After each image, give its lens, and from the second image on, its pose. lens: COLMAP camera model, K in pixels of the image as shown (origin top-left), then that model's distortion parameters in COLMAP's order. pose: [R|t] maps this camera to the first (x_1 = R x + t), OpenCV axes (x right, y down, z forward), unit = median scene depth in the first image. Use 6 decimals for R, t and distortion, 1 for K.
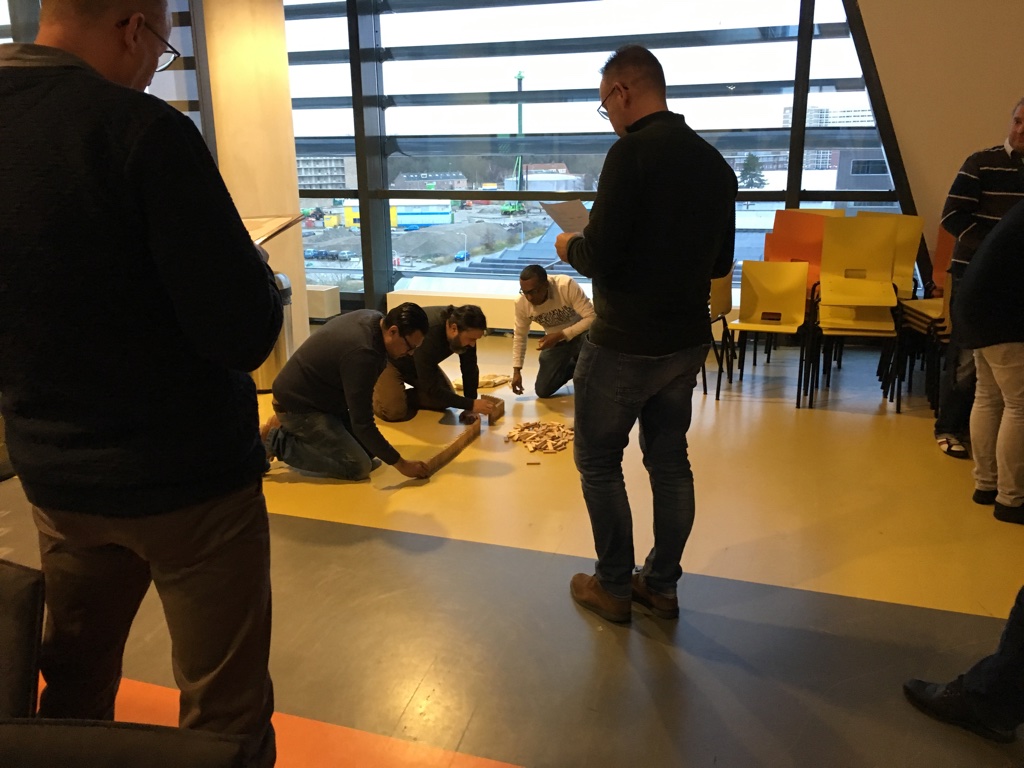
lens RADIAL K [[895.7, 0, 512.0], [0, 895.7, 384.0], [0, 0, 1]] dist [0.009373, 0.009605]
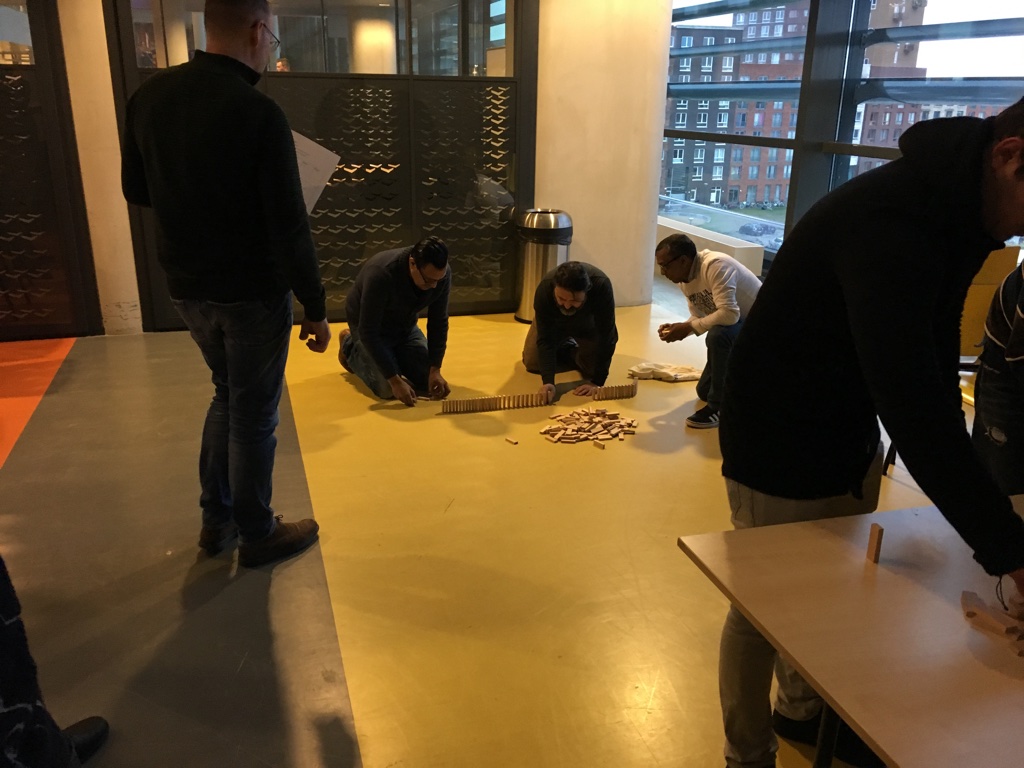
lens RADIAL K [[895.7, 0, 512.0], [0, 895.7, 384.0], [0, 0, 1]] dist [0.009373, 0.009605]
pose [[0.603620, 0.268552, -0.750682, 0.602609], [-0.220800, 0.961043, 0.166263, -0.102754], [0.766087, 0.065391, 0.639401, 0.335448]]
